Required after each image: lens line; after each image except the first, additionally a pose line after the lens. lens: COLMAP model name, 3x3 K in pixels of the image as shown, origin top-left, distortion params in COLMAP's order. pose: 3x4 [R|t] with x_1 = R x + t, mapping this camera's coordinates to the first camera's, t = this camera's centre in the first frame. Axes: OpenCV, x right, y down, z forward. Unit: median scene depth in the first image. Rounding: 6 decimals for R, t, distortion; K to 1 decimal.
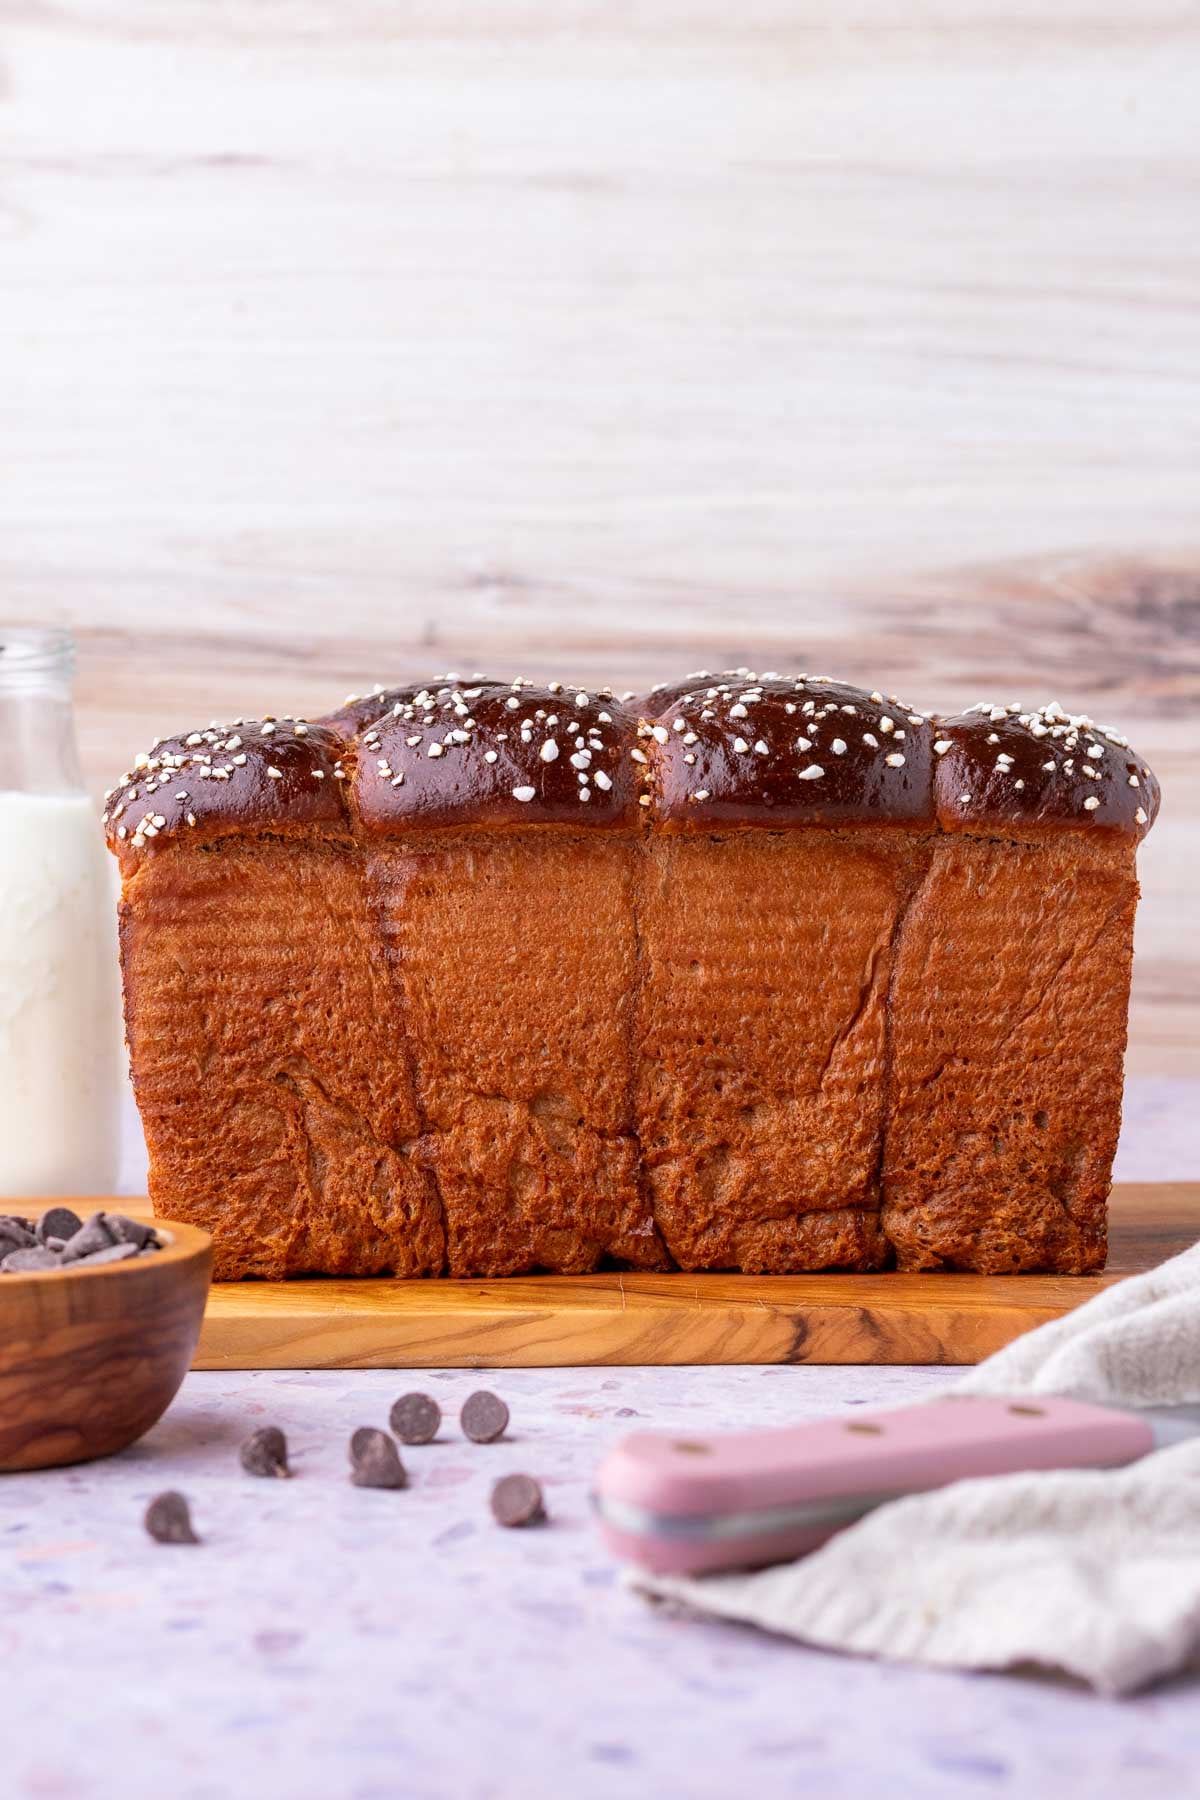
lens RADIAL K [[3970.7, 0, 600.0], [0, 3970.7, 900.0], [0, 0, 1]] dist [0.013653, 0.348900]
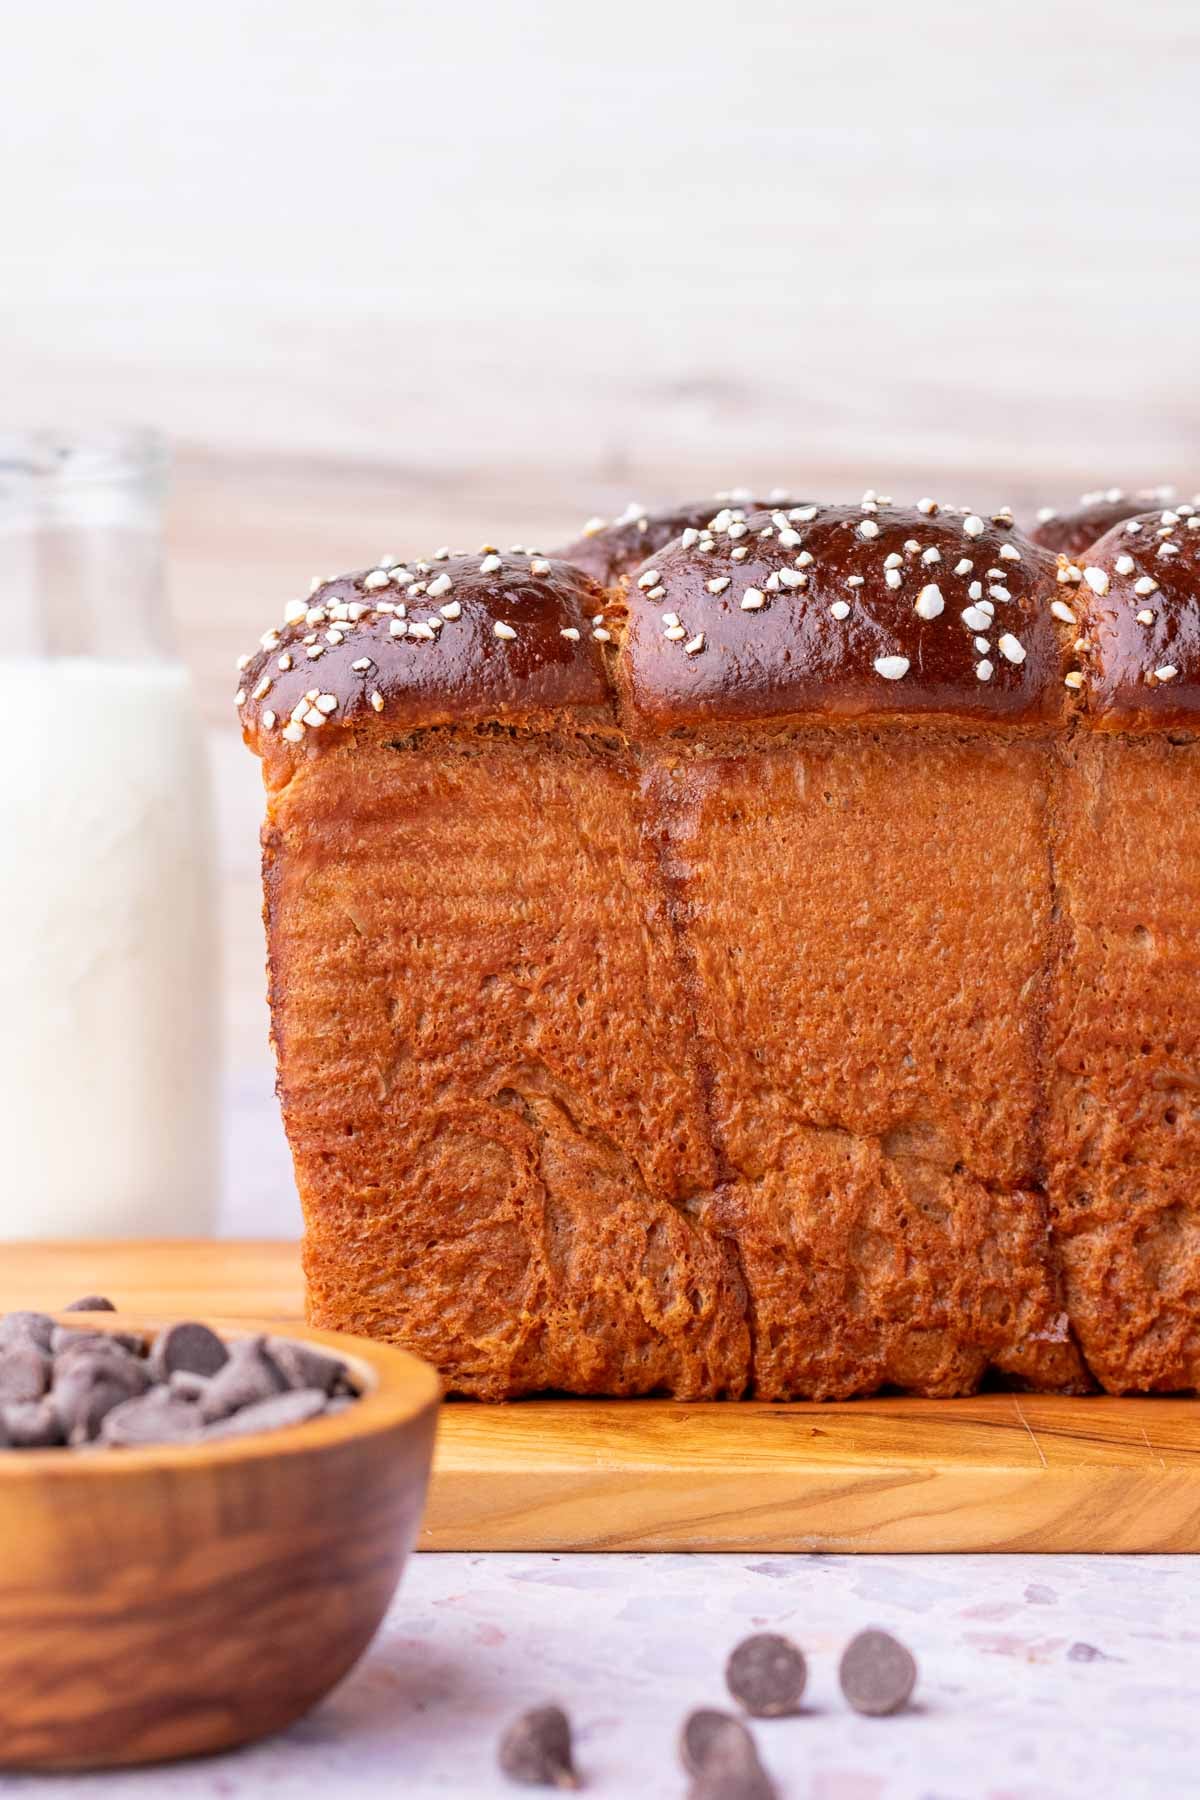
lens RADIAL K [[3970.7, 0, 600.0], [0, 3970.7, 900.0], [0, 0, 1]] dist [0.013653, 0.348900]
pose [[0.999903, 0.011954, 0.007203, -0.070039], [-0.012138, 0.999586, 0.026078, -0.005037], [-0.006888, -0.026163, 0.999634, 0.344562]]
